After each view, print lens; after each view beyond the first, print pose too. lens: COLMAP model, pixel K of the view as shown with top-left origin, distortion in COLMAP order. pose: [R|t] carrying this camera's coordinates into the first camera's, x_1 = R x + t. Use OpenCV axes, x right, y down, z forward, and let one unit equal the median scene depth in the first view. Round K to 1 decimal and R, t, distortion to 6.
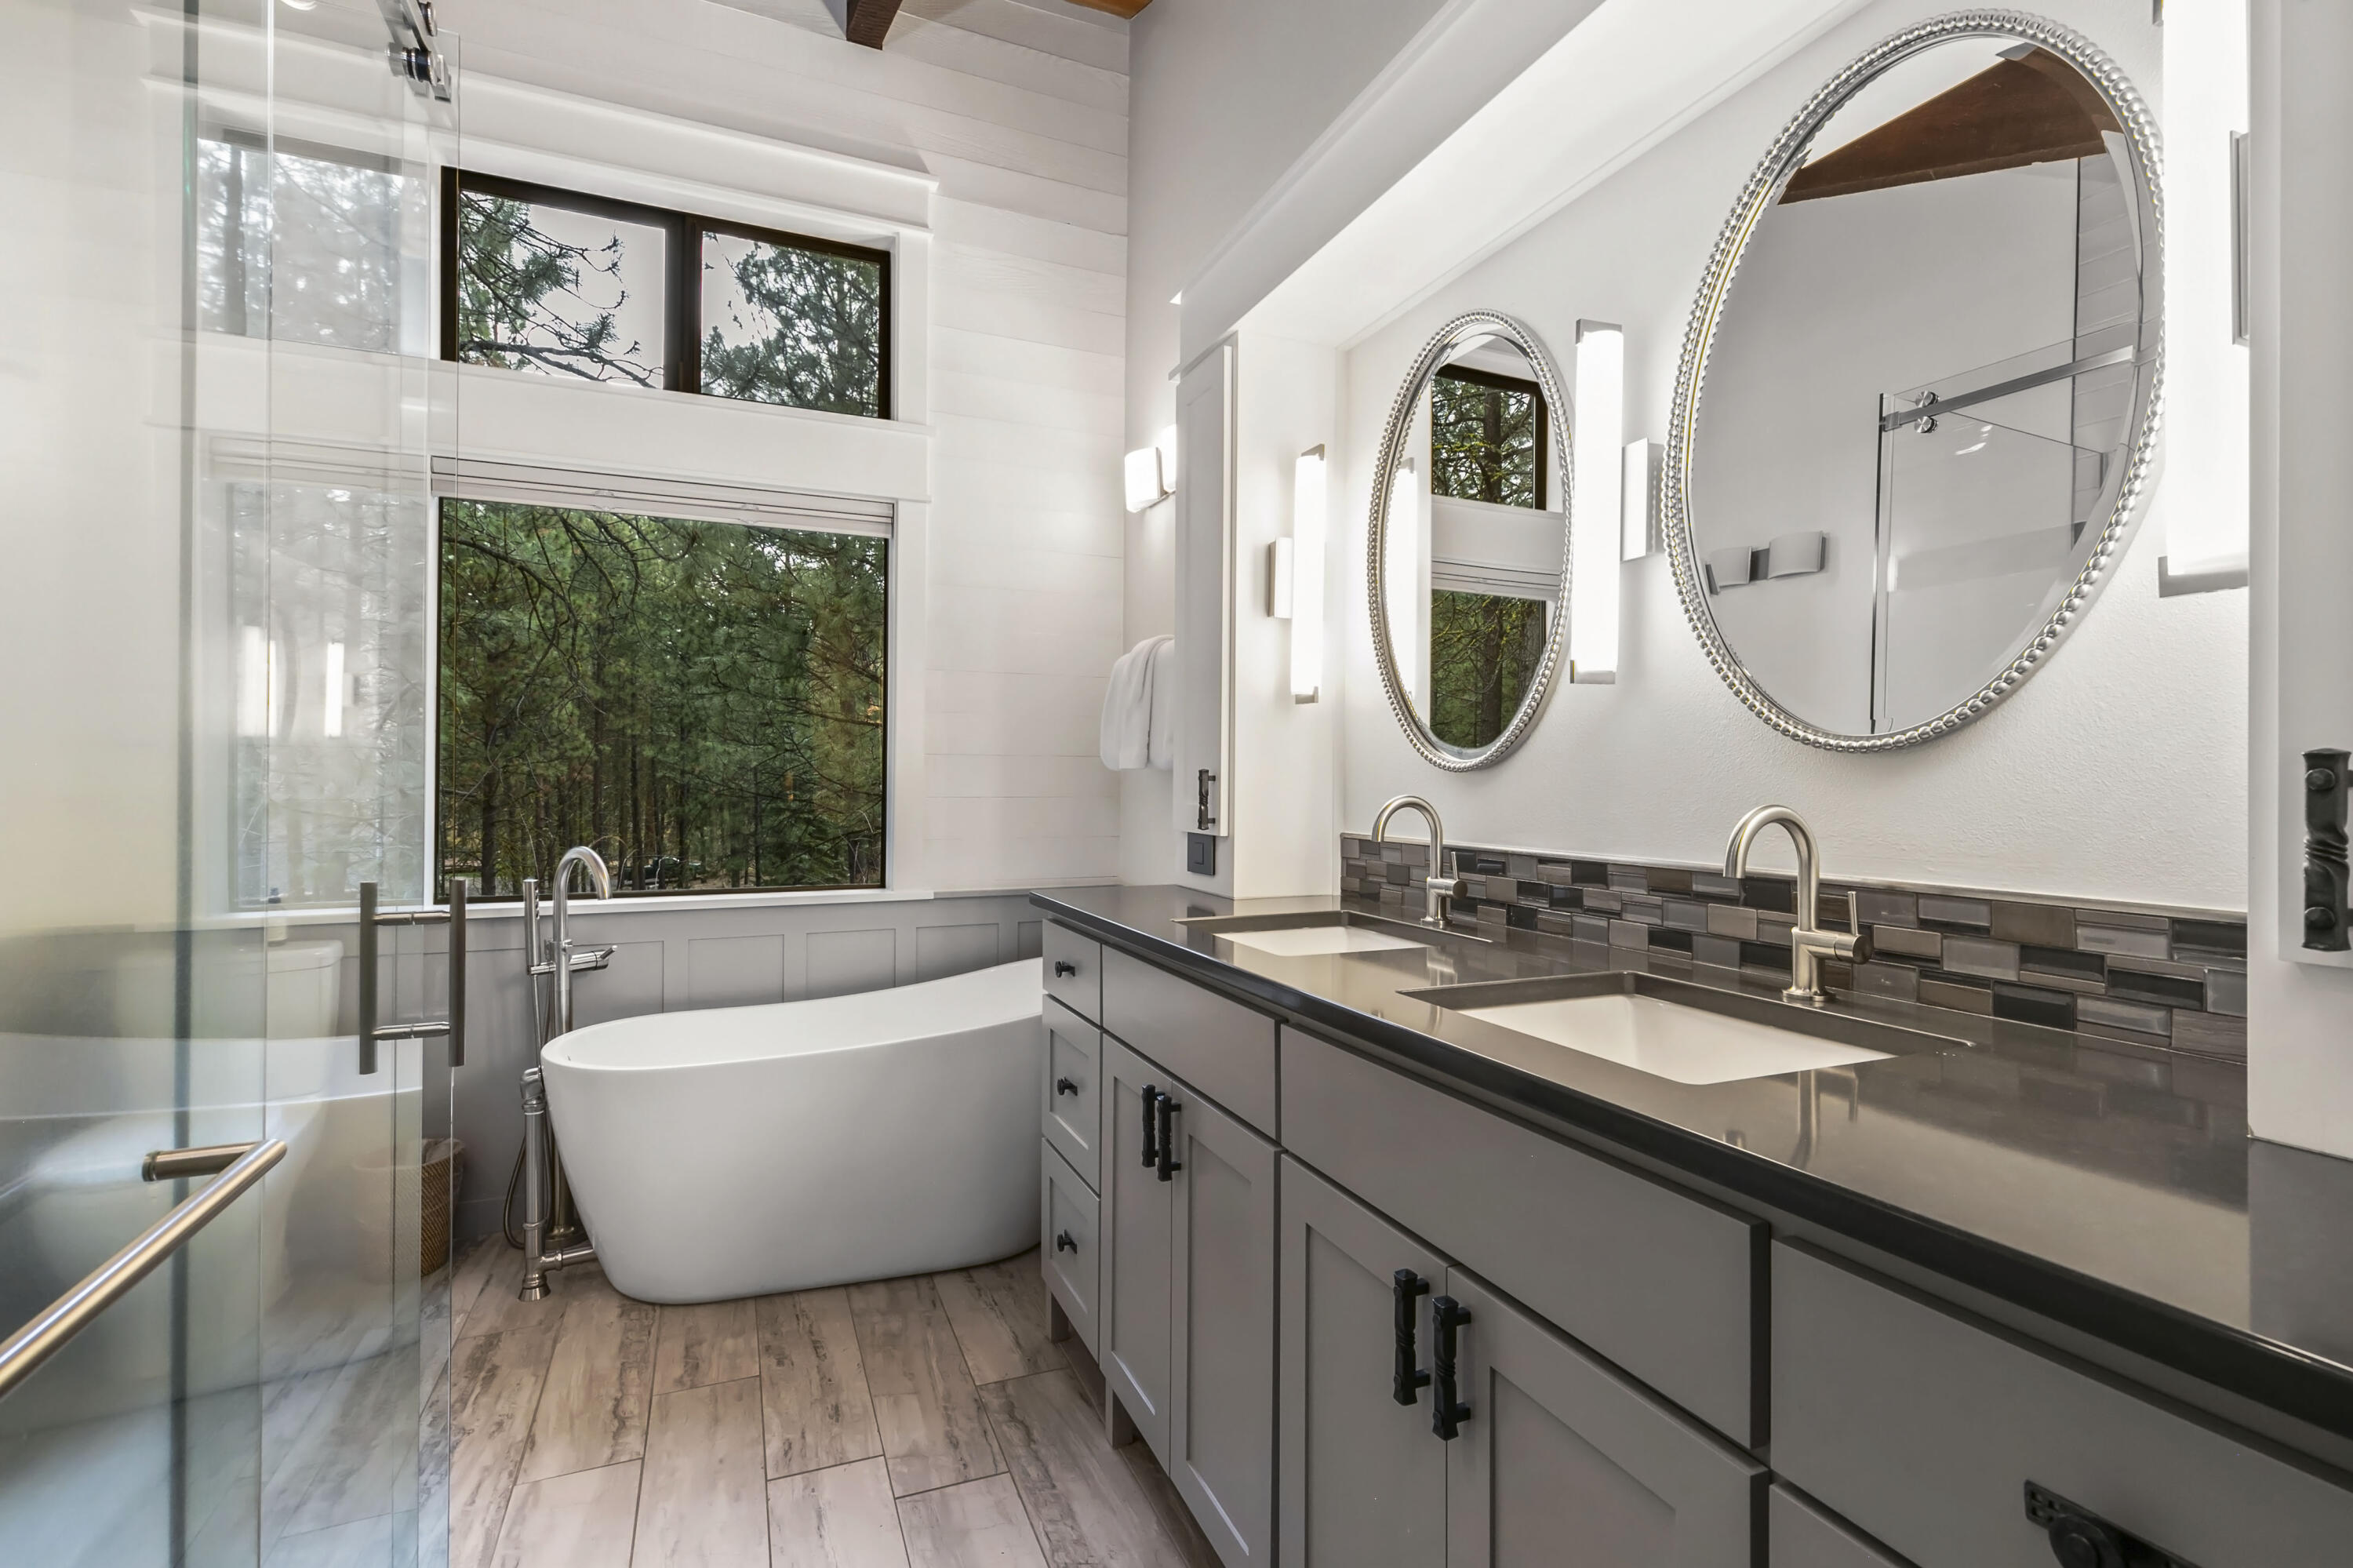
lens RADIAL K [[1062.8, 0, 1176.5], [0, 1062.8, 784.0], [0, 0, 1]] dist [0.000877, -0.000017]
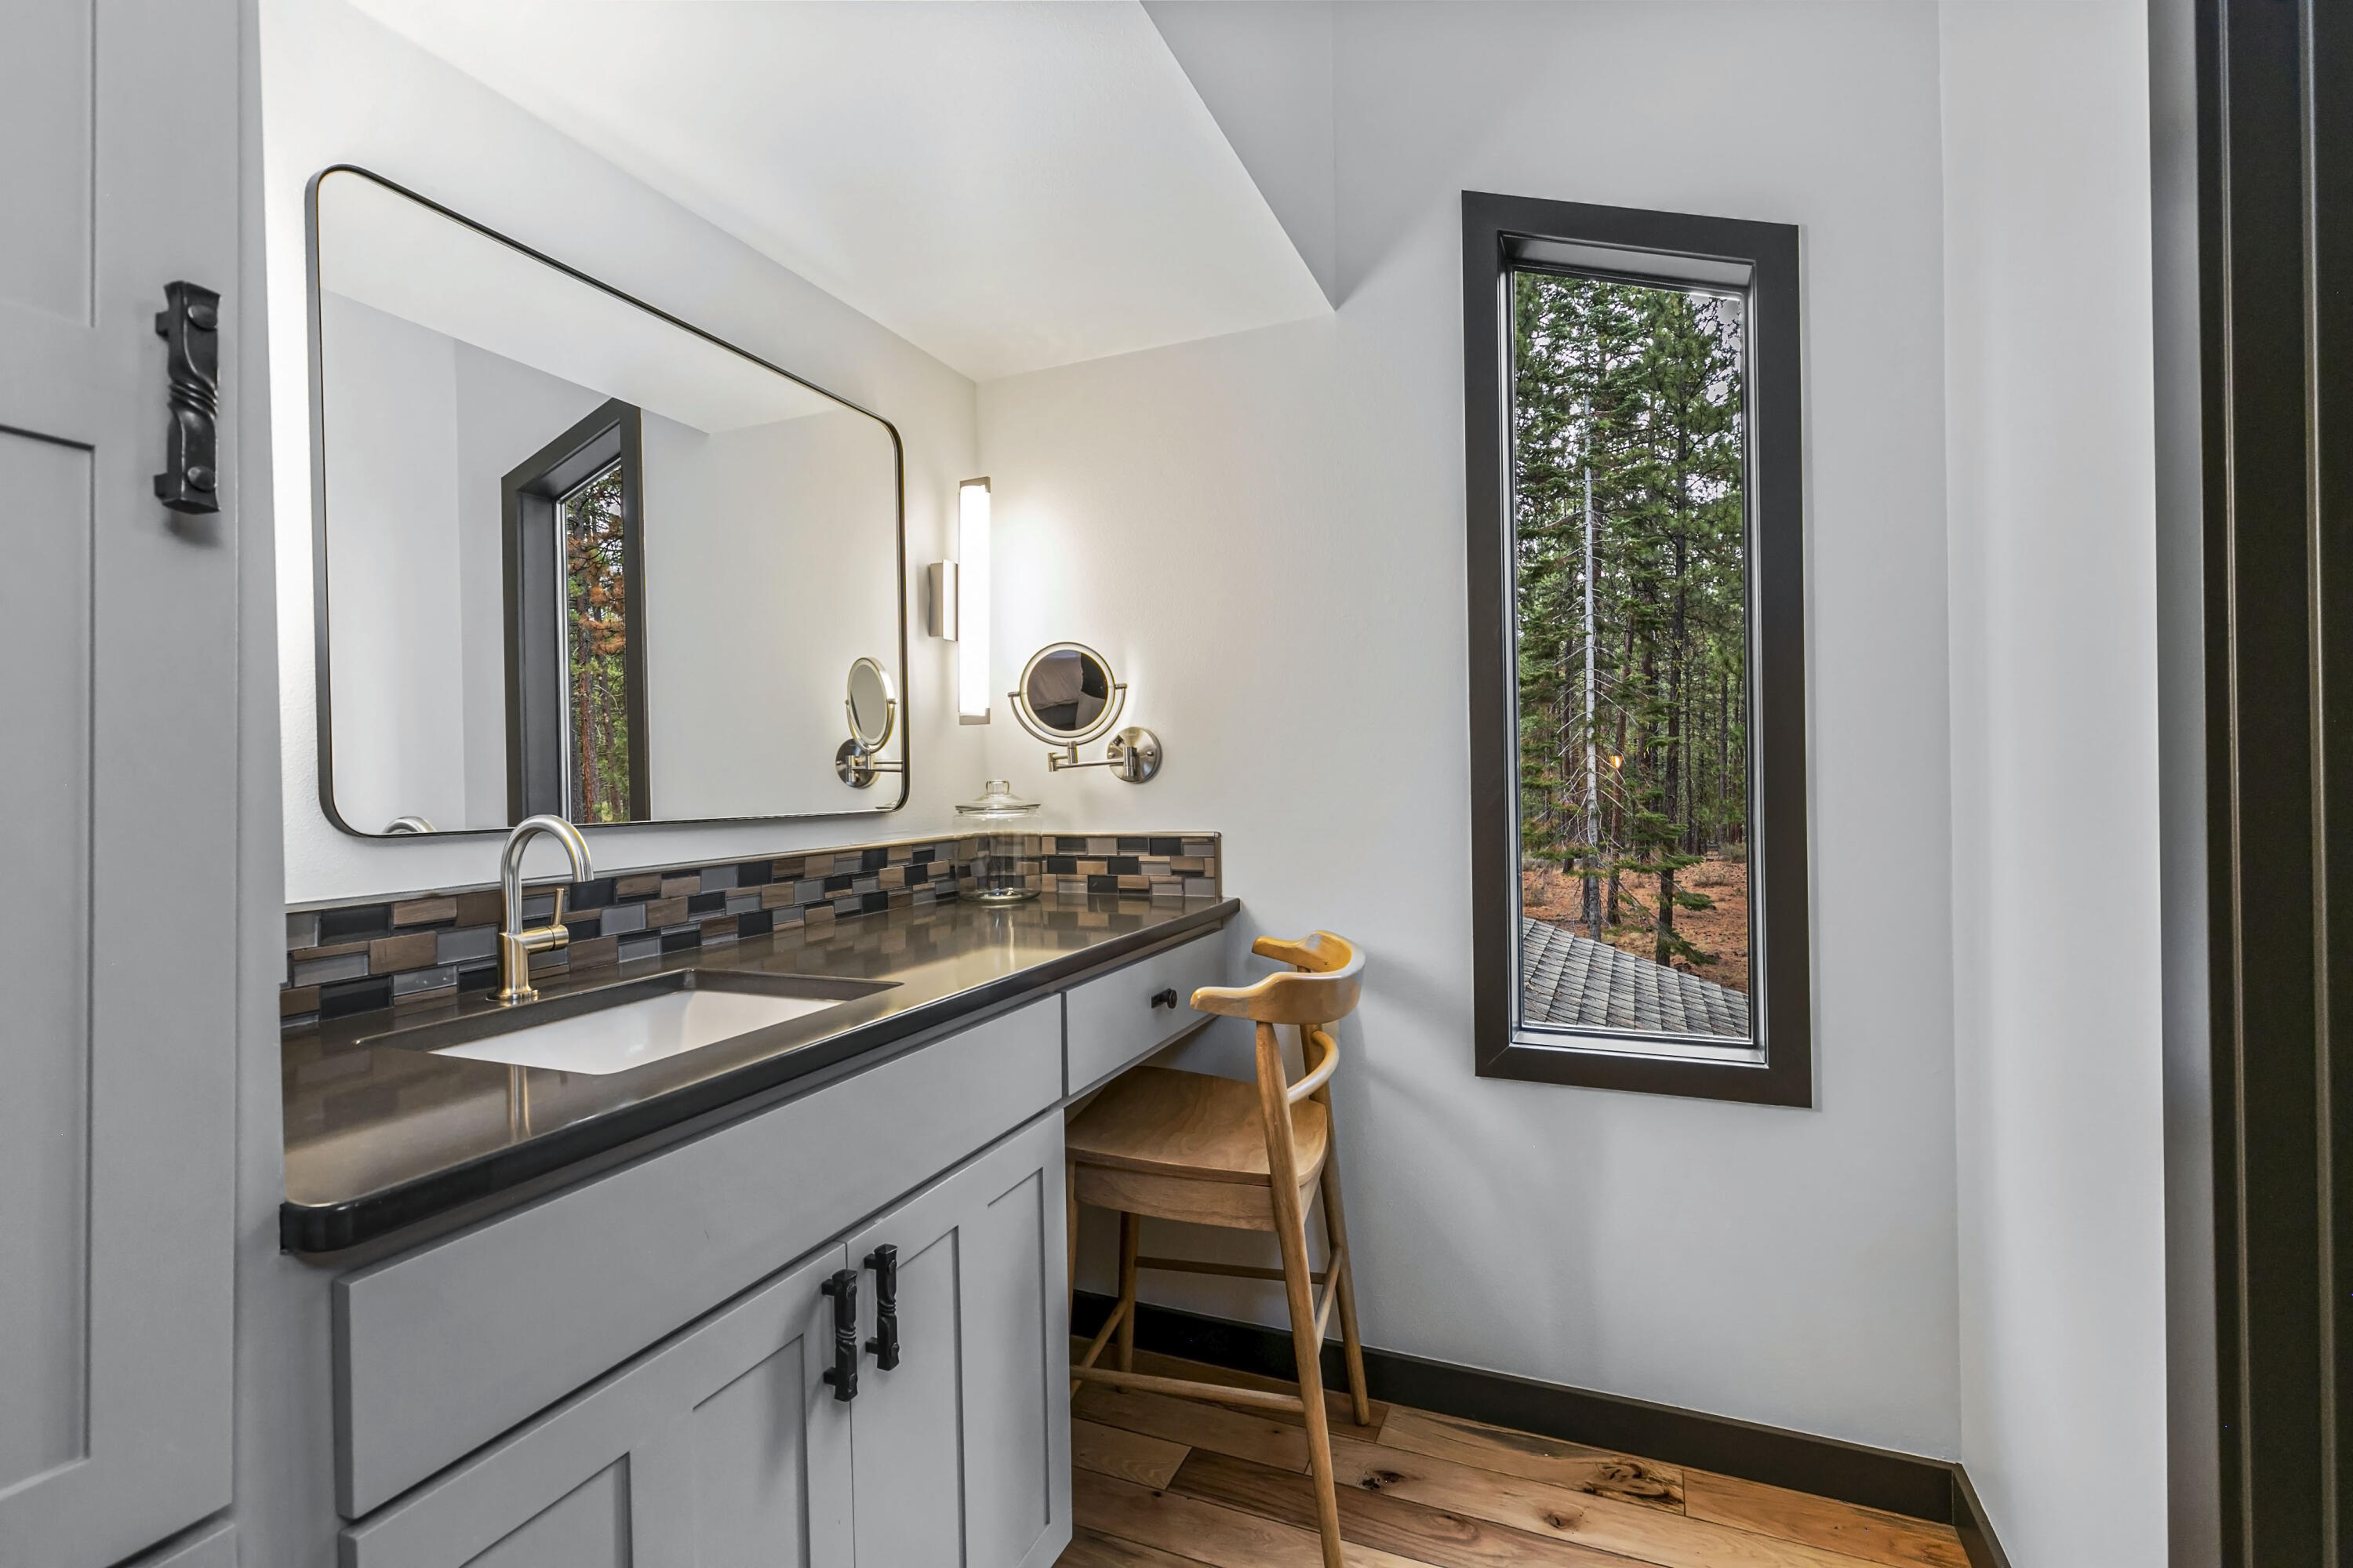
lens RADIAL K [[1062.8, 0, 1176.5], [0, 1062.8, 784.0], [0, 0, 1]] dist [0.000877, -0.000017]
pose [[-0.698977, 0.001427, 0.715143, -0.697734], [0.015647, 0.999789, 0.013298, -0.018574], [-0.714973, 0.020485, -0.698852, 1.397921]]
